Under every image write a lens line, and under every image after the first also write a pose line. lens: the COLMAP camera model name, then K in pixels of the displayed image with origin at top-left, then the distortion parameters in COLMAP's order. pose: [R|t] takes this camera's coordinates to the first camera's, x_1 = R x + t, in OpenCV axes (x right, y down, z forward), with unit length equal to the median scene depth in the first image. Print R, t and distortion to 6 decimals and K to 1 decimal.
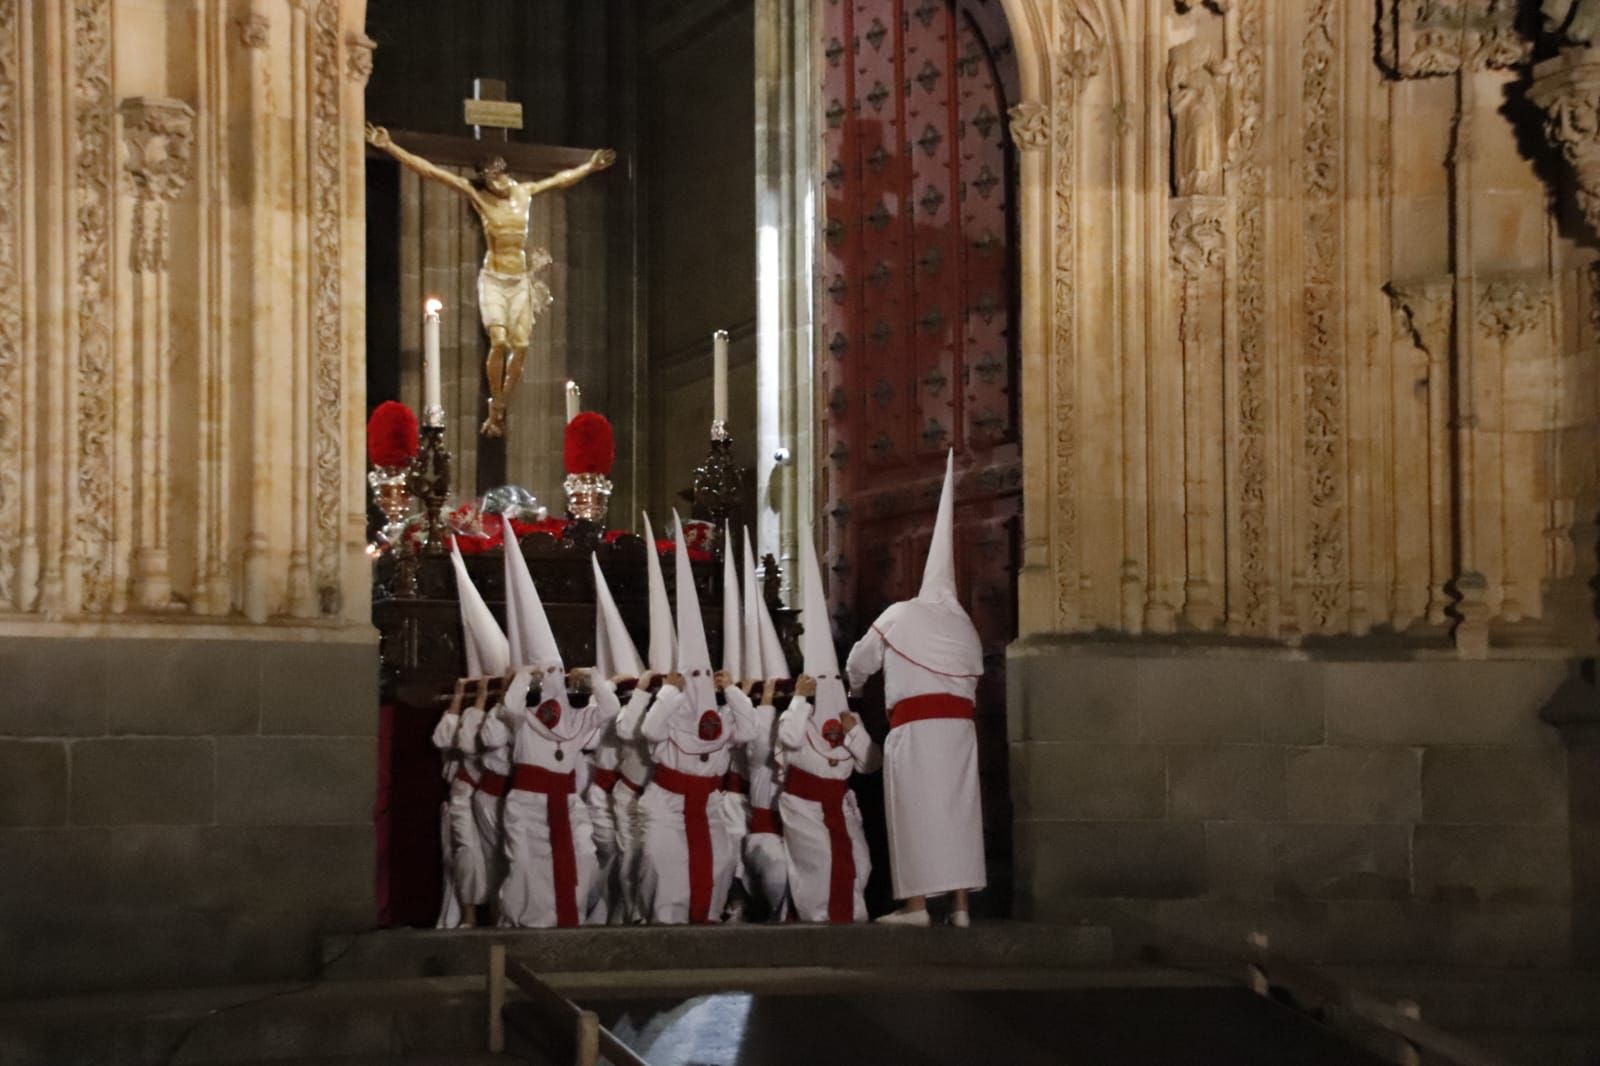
lens RADIAL K [[3303.1, 0, 782.1], [0, 3303.1, 561.9], [0, 0, 1]] dist [0.403503, 2.026104]
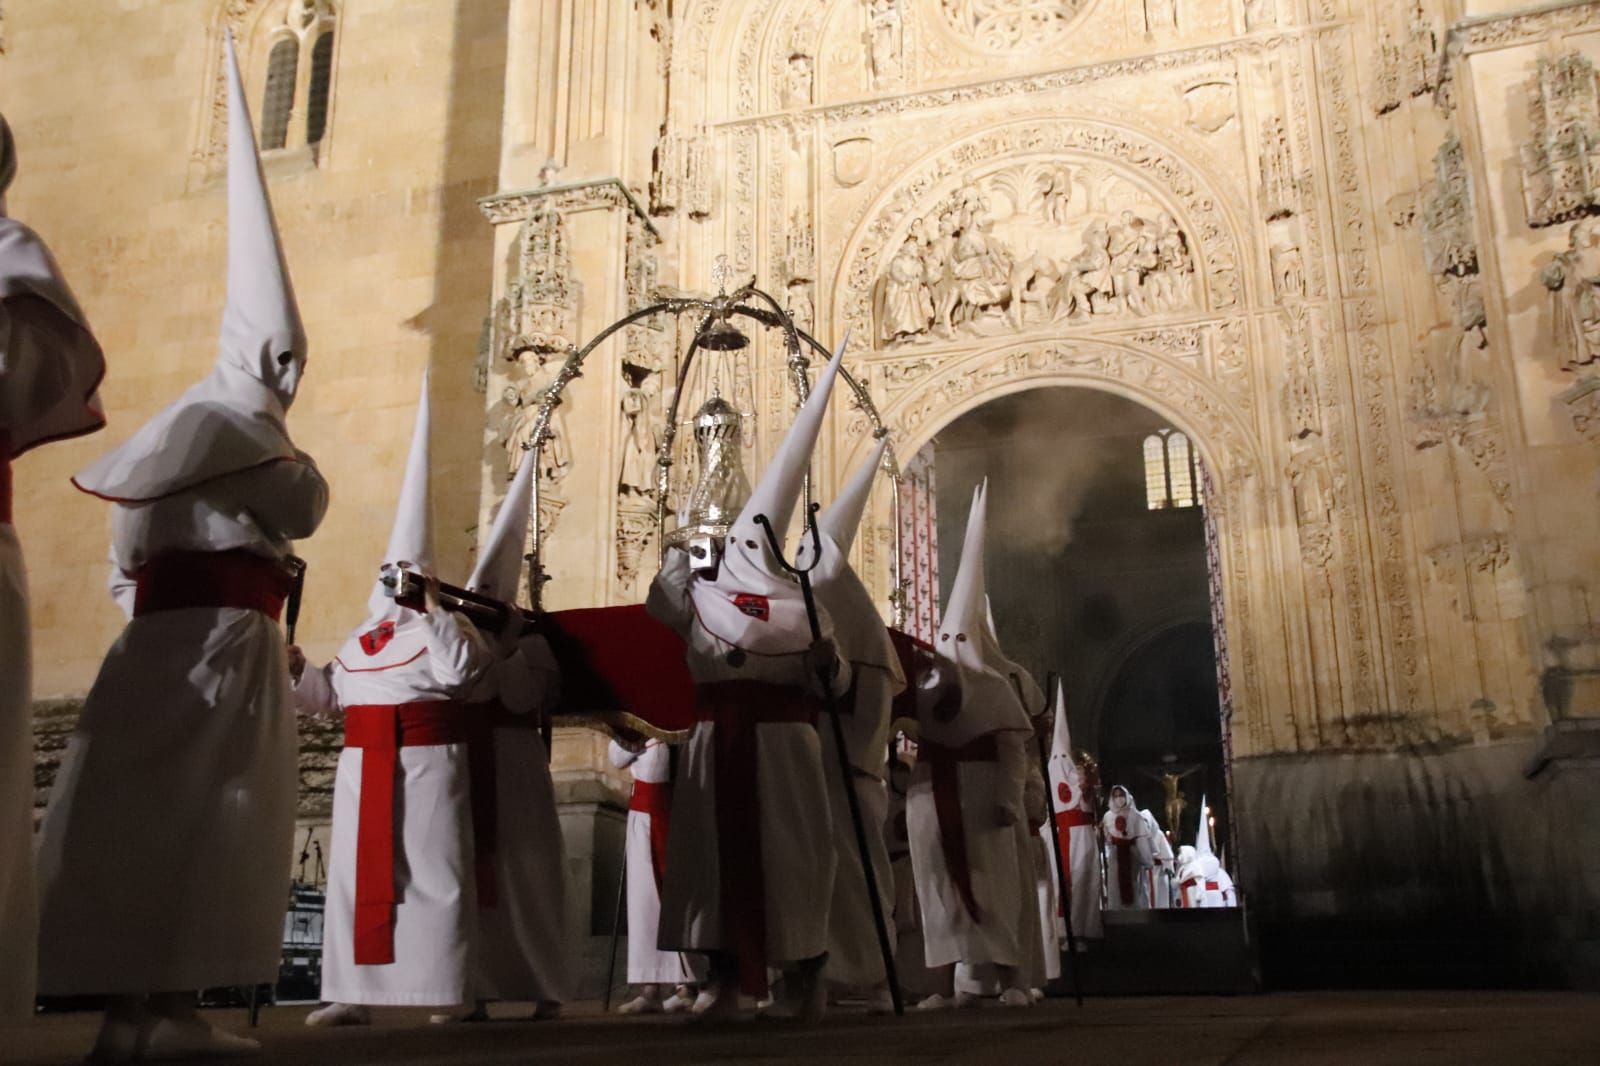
lens RADIAL K [[1576.4, 0, 780.8], [0, 1576.4, 551.8], [0, 0, 1]] dist [-0.085984, 0.279474]
pose [[0.769720, -0.180416, -0.612357, 0.444158], [0.057416, 0.974911, -0.215062, 0.084814], [0.635795, 0.130379, 0.760767, 0.112834]]
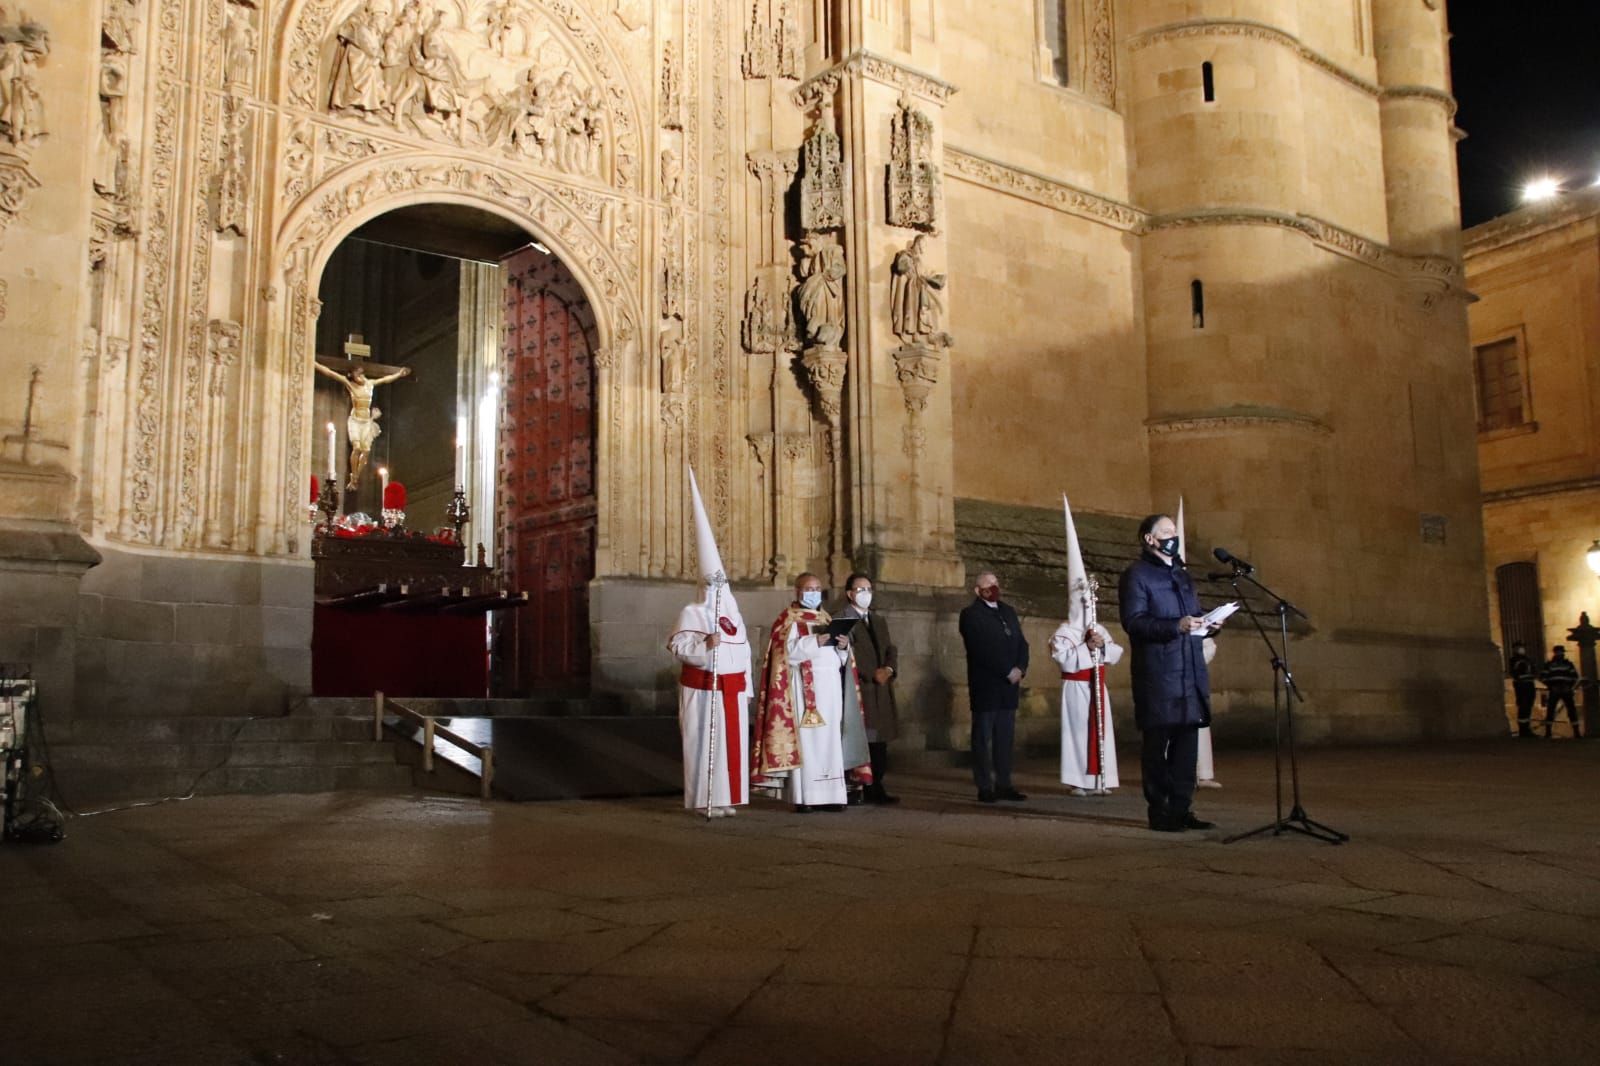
lens RADIAL K [[1414.3, 0, 794.6], [0, 1414.3, 552.6], [0, 0, 1]] dist [-0.141494, 0.190343]
pose [[0.964917, 0.025076, 0.261353, -0.050260], [-0.014519, 0.999002, -0.042244, 0.044193], [-0.262152, 0.036967, 0.964318, 0.020999]]
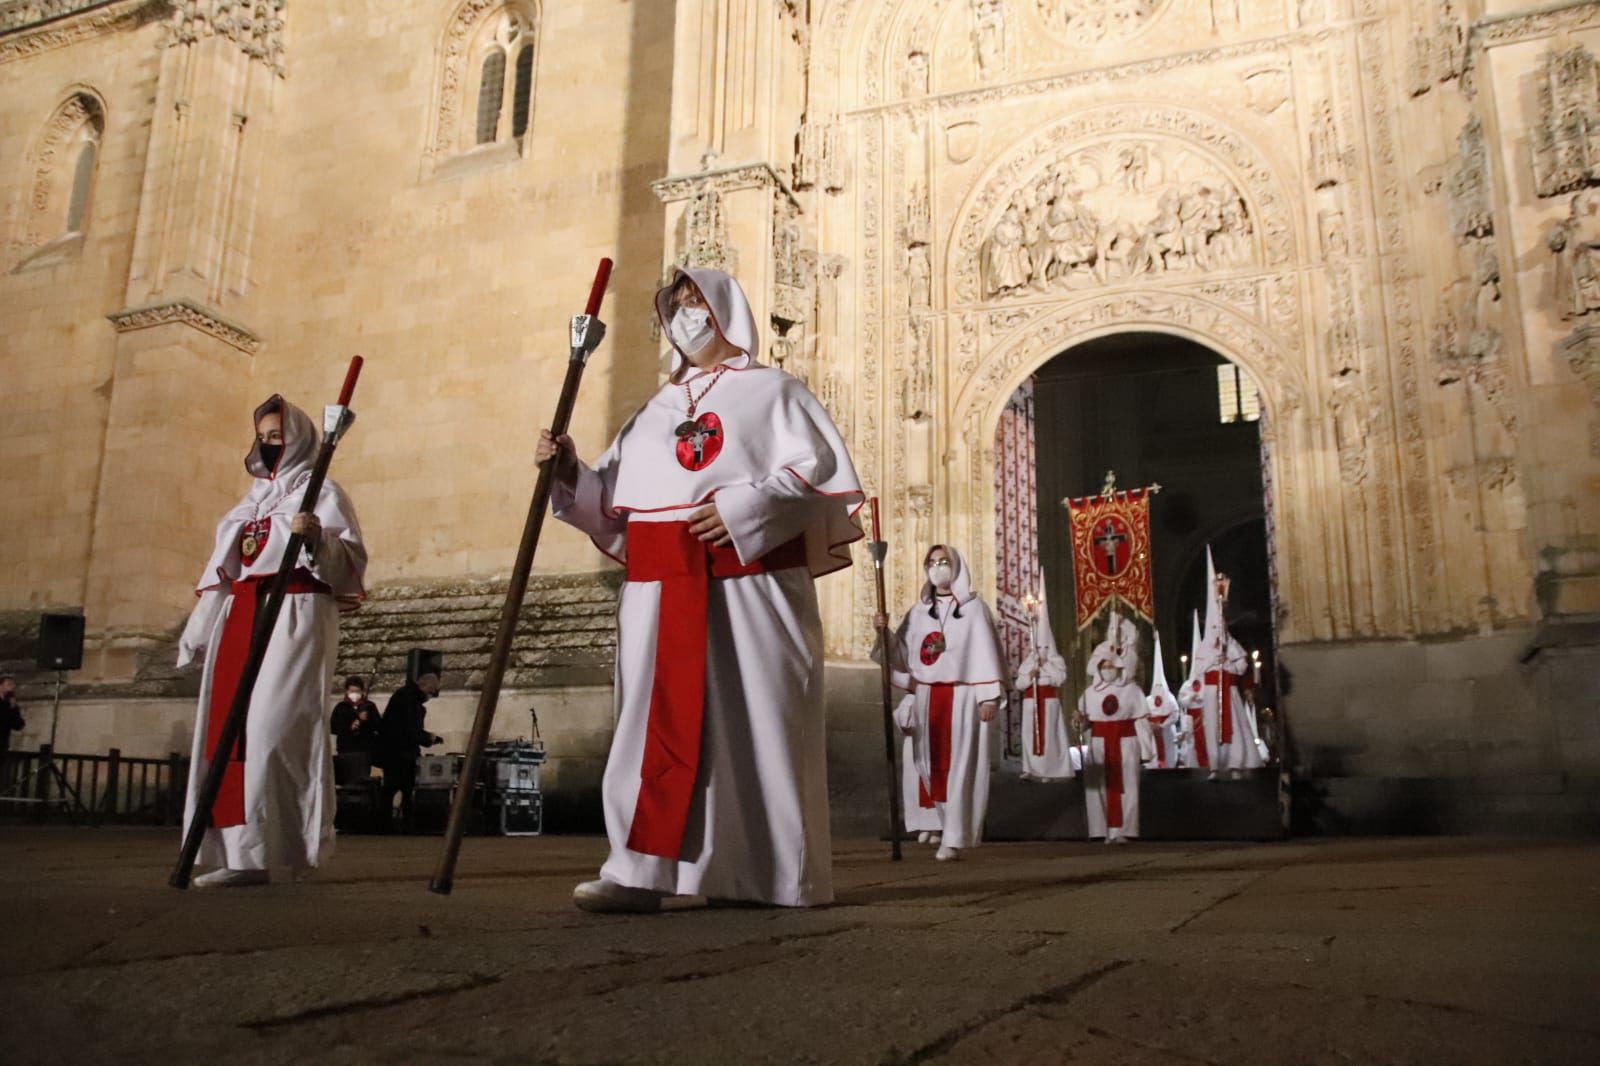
lens RADIAL K [[1335.7, 0, 784.5], [0, 1335.7, 552.5], [0, 0, 1]] dist [-0.143187, 0.152666]
pose [[0.707918, -0.135532, -0.693169, 0.466156], [0.044599, 0.988035, -0.147639, 0.077476], [0.704885, 0.073601, 0.705492, 0.094370]]
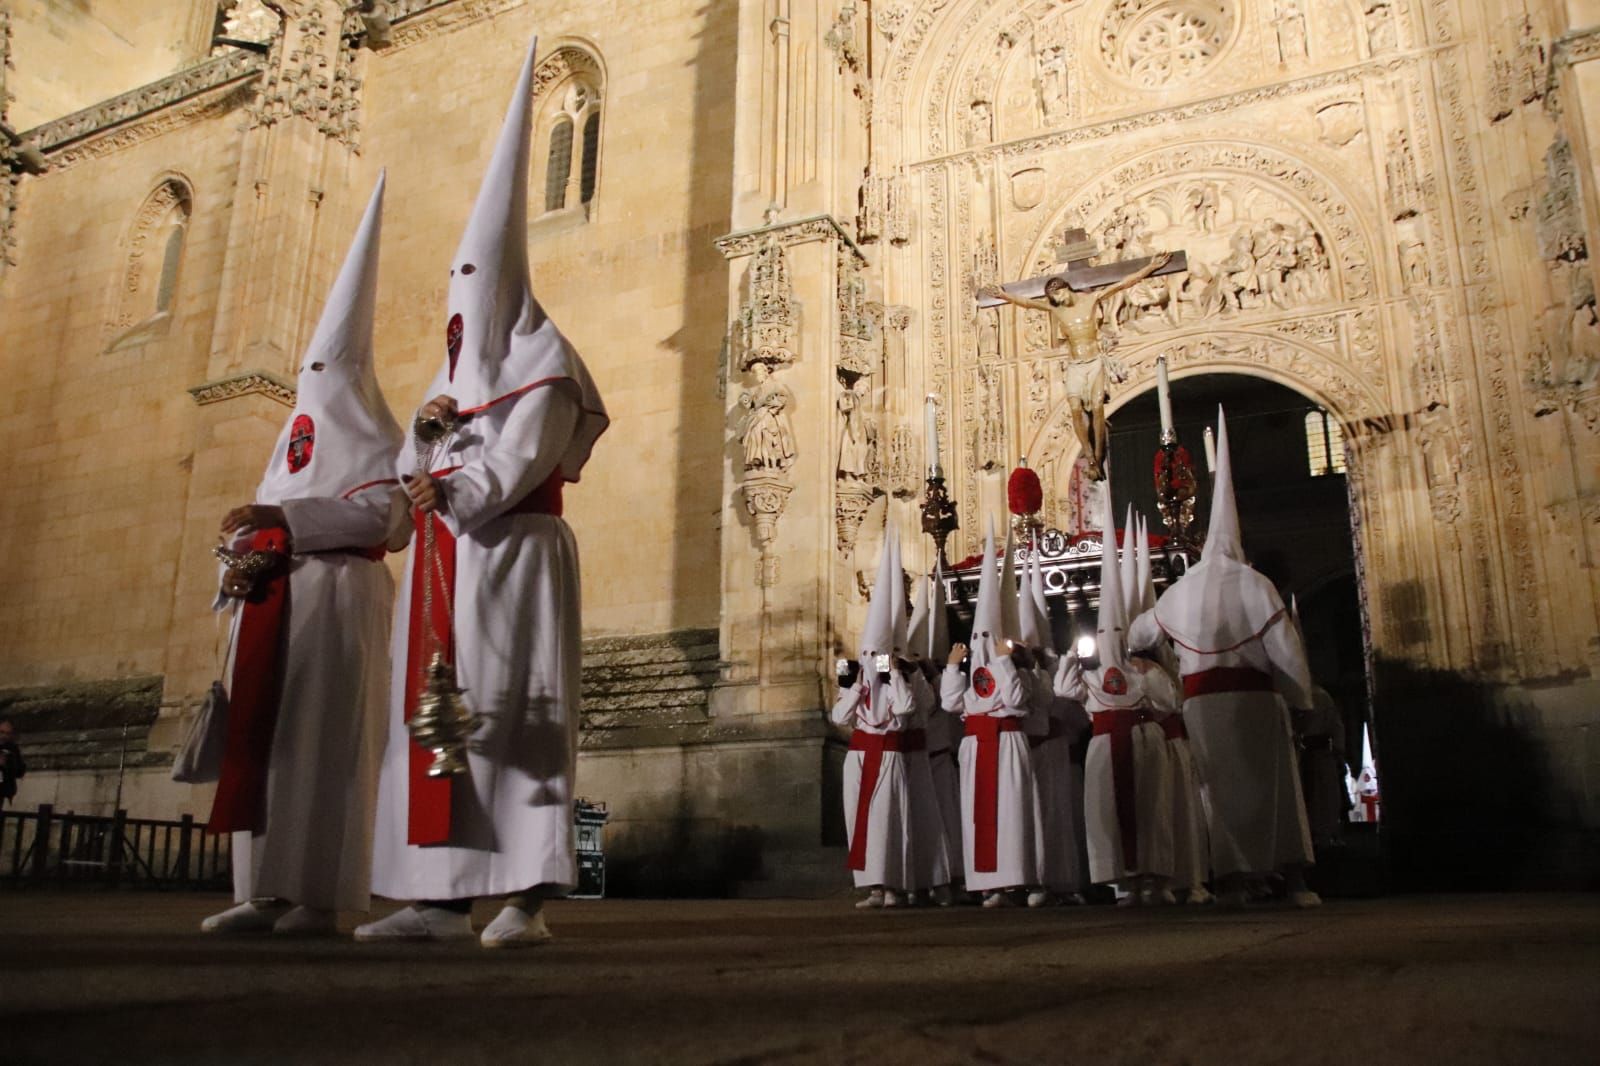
lens RADIAL K [[1332.0, 0, 785.4], [0, 1332.0, 553.6], [0, 0, 1]] dist [-0.146987, 0.152159]
pose [[0.657398, -0.185670, -0.730311, 0.458388], [0.051140, 0.977928, -0.202589, 0.085487], [0.751806, 0.095833, 0.652383, 0.121835]]
